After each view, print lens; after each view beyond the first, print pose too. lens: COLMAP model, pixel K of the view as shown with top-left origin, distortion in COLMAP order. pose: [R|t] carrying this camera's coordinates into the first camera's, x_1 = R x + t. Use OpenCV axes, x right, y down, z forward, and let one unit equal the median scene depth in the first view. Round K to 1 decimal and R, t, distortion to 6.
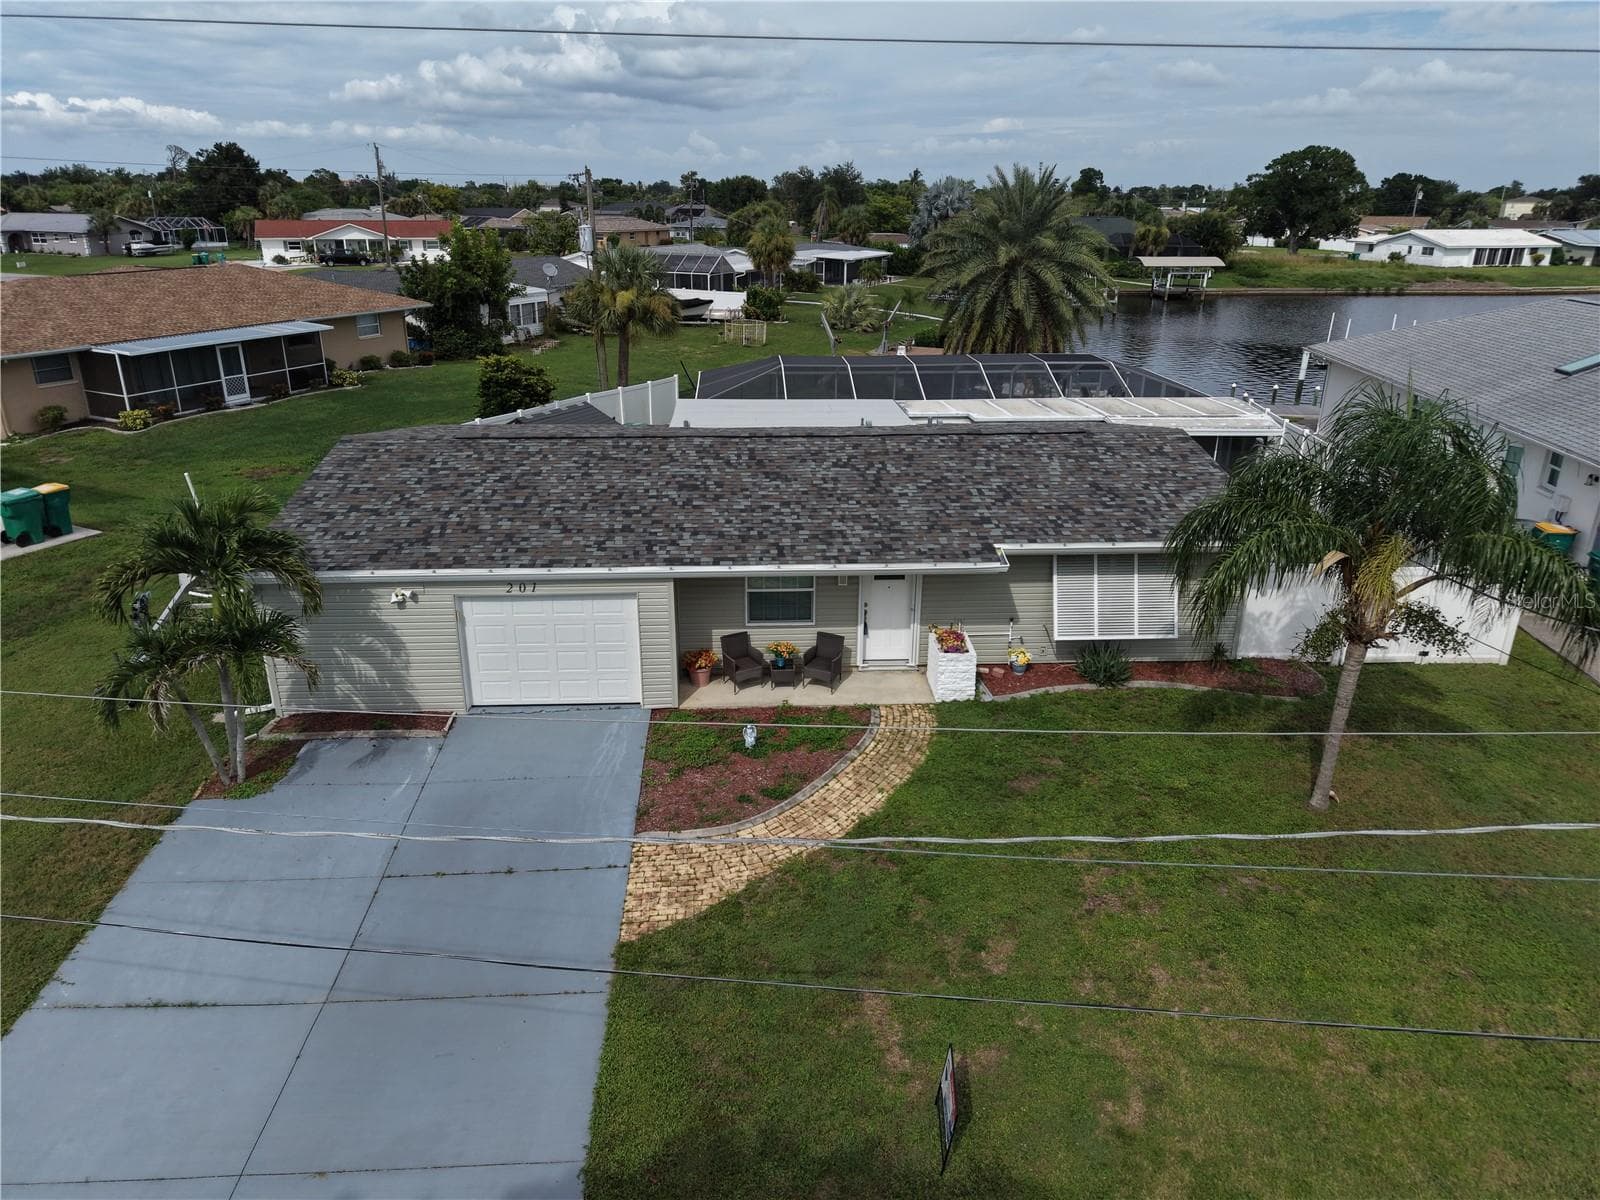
lens RADIAL K [[1072.1, 0, 800.0], [0, 1072.1, 600.0], [0, 0, 1]] dist [0.019084, -0.014459]
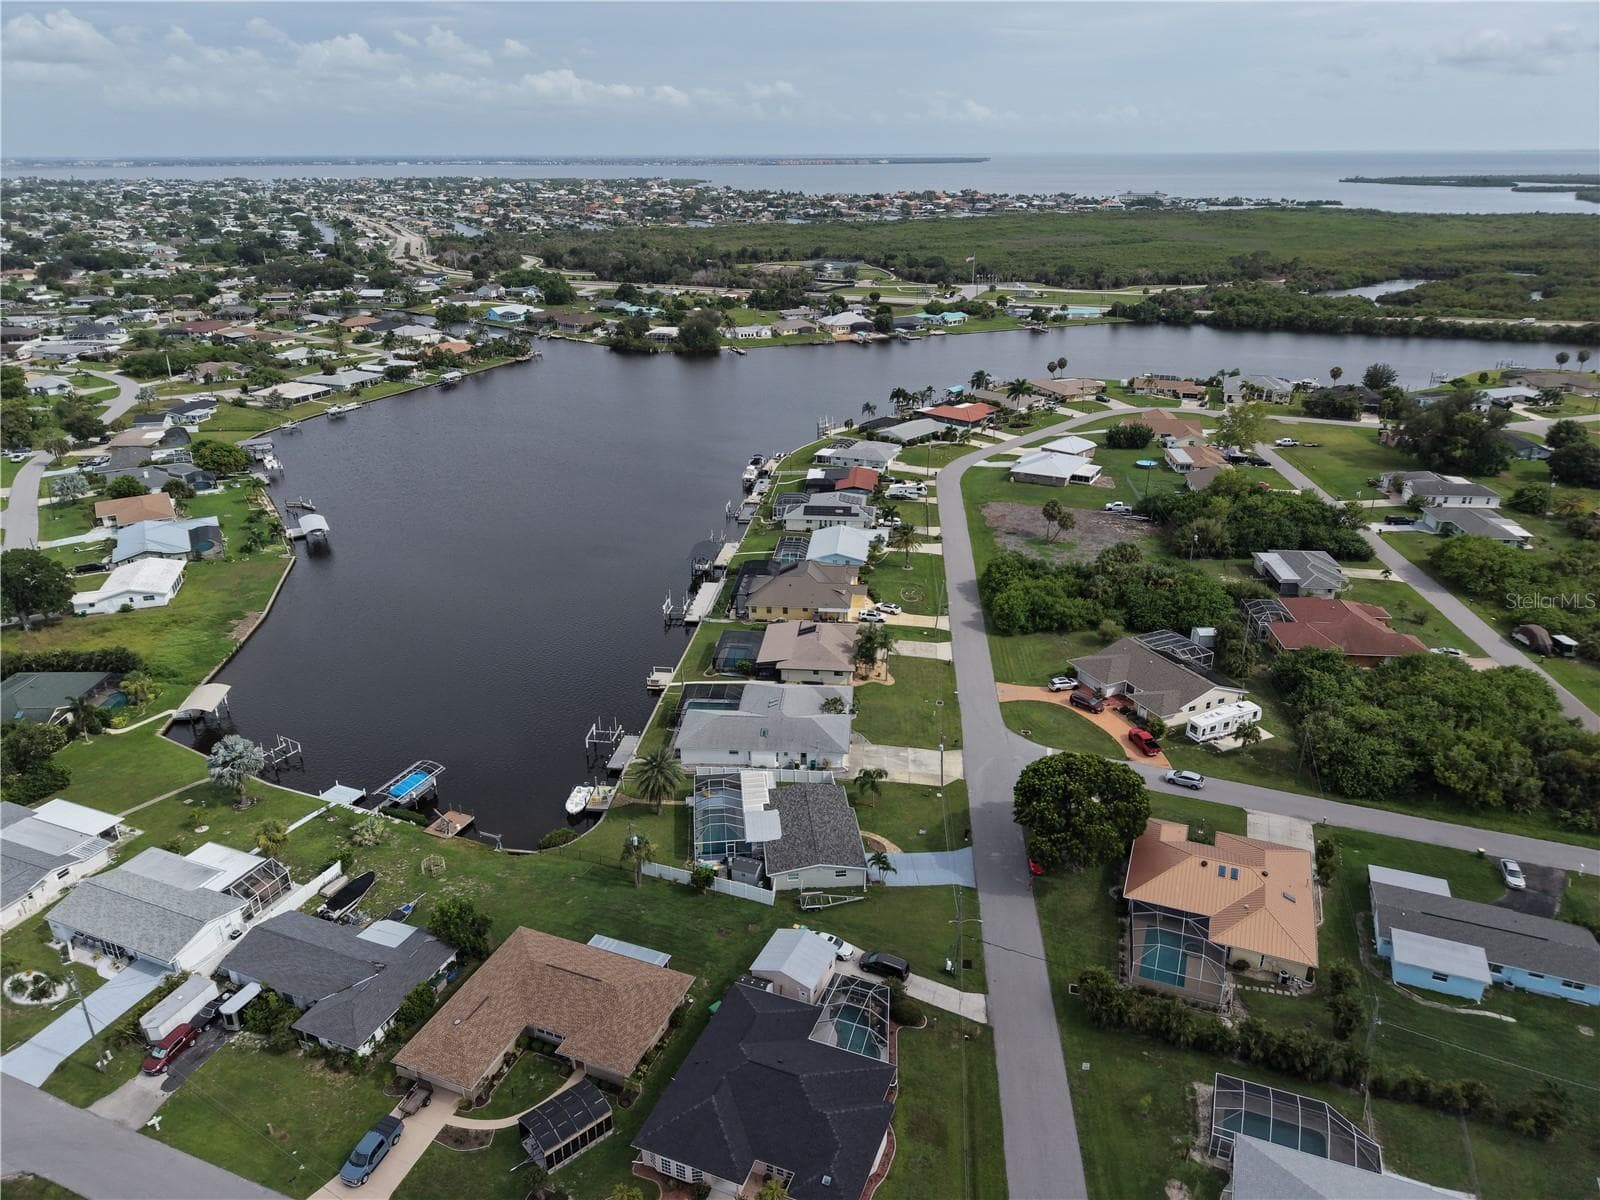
lens RADIAL K [[1066.7, 0, 800.0], [0, 1066.7, 600.0], [0, 0, 1]] dist [0.047834, -0.057845]
pose [[-0.032574, -0.394566, 0.918290, -5.765175], [0.355161, 0.854243, 0.379645, -4.024221], [-0.934237, 0.338508, 0.112308, -0.029919]]
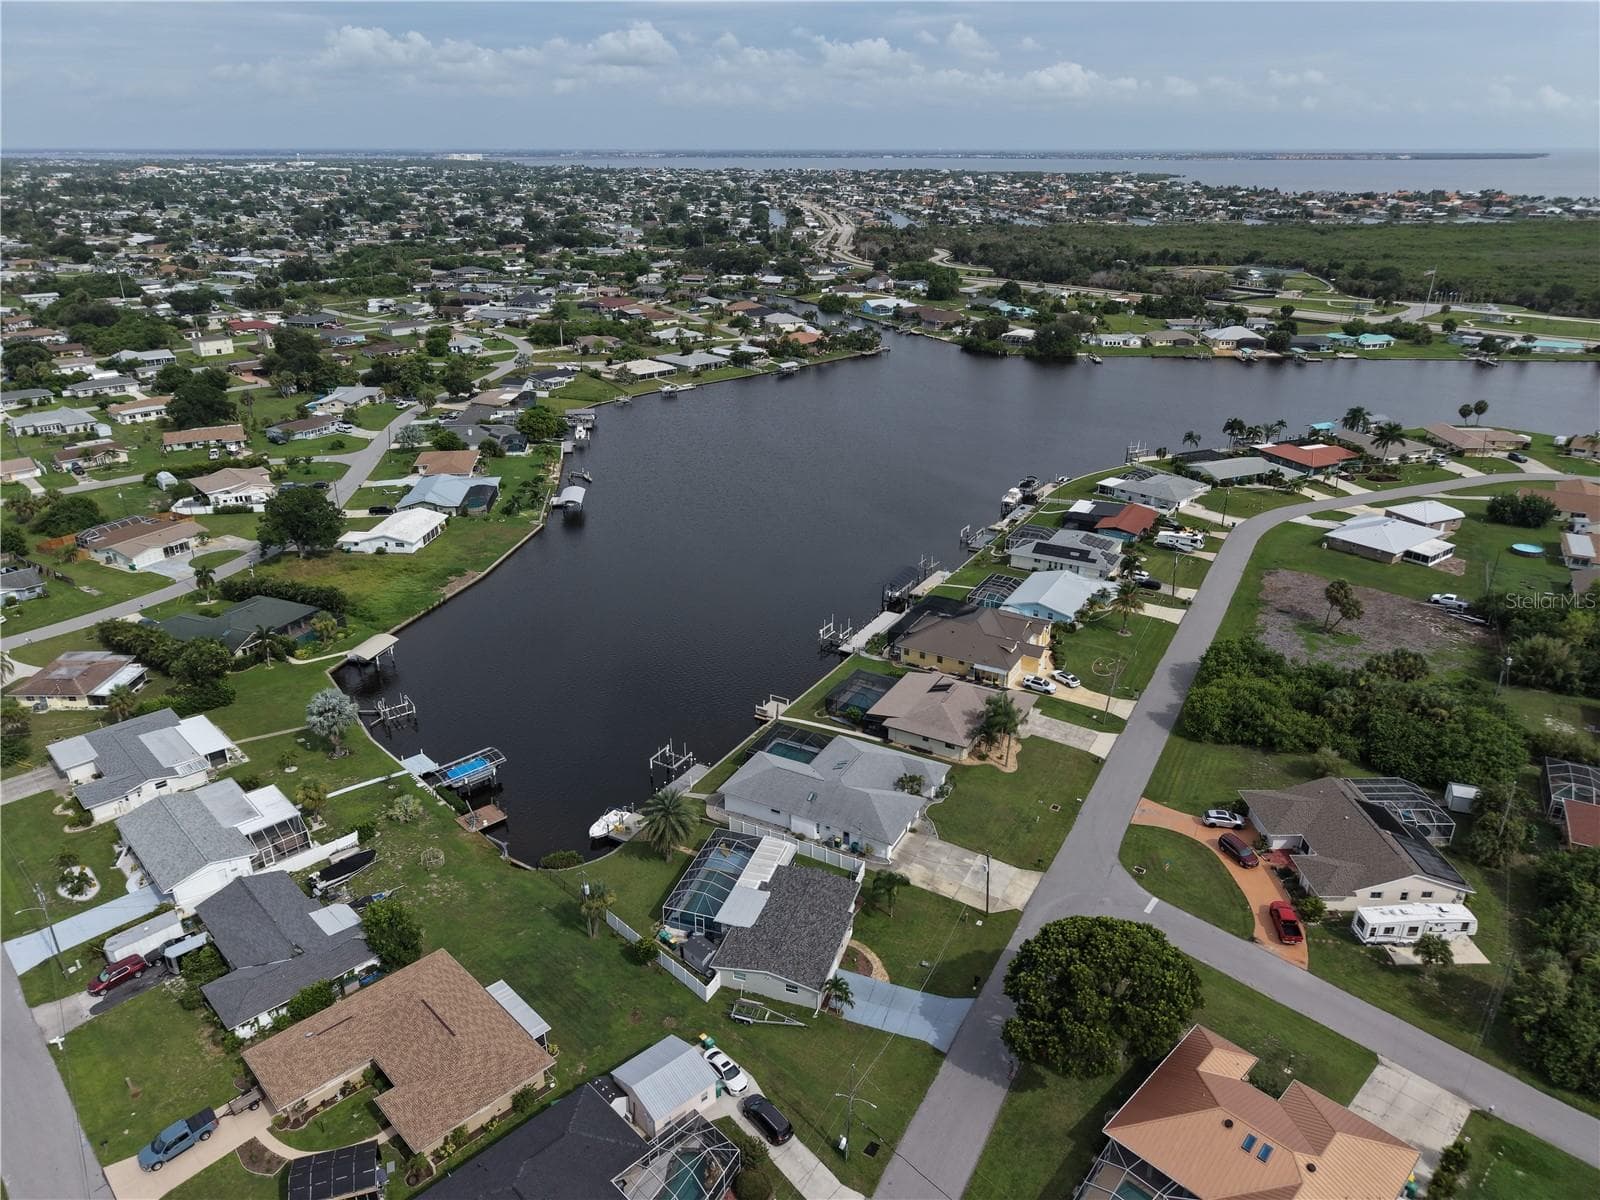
lens RADIAL K [[1072.1, 0, 800.0], [0, 1072.1, 600.0], [0, 0, 1]] dist [0.019084, -0.014459]
pose [[0.370767, -0.370535, 0.851607, -4.437590], [0.329811, 0.909727, 0.252232, -3.267309], [-0.868191, 0.187350, 0.459504, -1.944705]]
